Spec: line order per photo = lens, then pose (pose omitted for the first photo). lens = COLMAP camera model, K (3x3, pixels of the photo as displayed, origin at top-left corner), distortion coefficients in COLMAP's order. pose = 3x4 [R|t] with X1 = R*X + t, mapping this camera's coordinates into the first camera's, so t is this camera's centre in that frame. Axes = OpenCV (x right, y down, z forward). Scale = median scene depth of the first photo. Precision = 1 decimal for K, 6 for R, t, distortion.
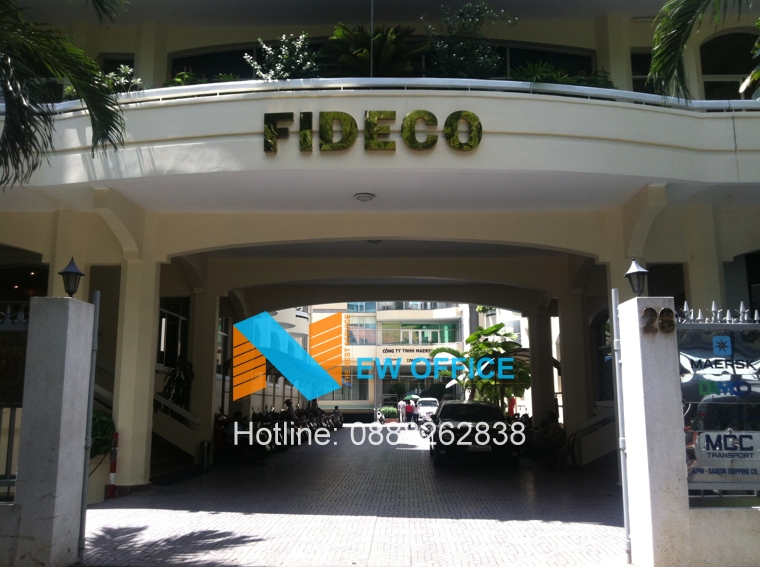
lens RADIAL K [[702.9, 0, 382.1], [0, 702.9, 280.4], [0, 0, 1]] dist [0.091777, -0.225281]
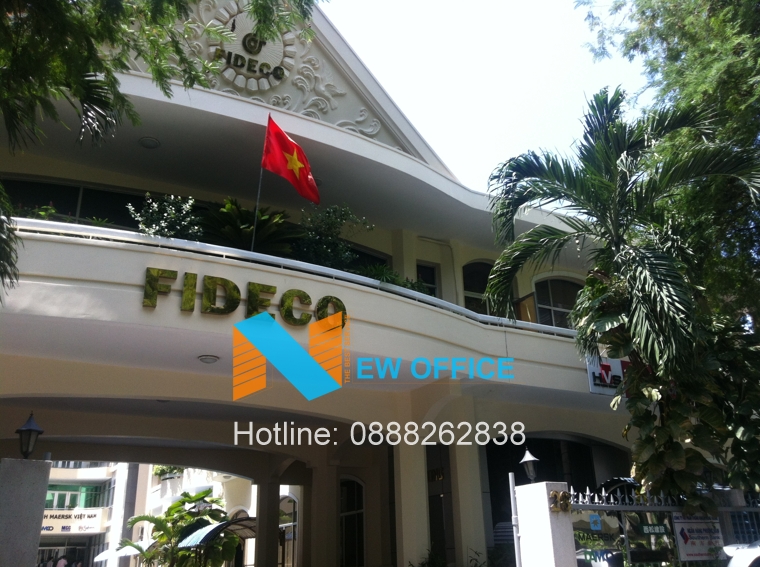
lens RADIAL K [[702.9, 0, 382.1], [0, 702.9, 280.4], [0, 0, 1]] dist [0.091777, -0.225281]
pose [[0.862743, 0.166492, 0.477446, -0.345901], [-0.057264, 0.970333, -0.234893, -0.006566], [-0.502390, 0.175312, 0.846682, 0.010322]]
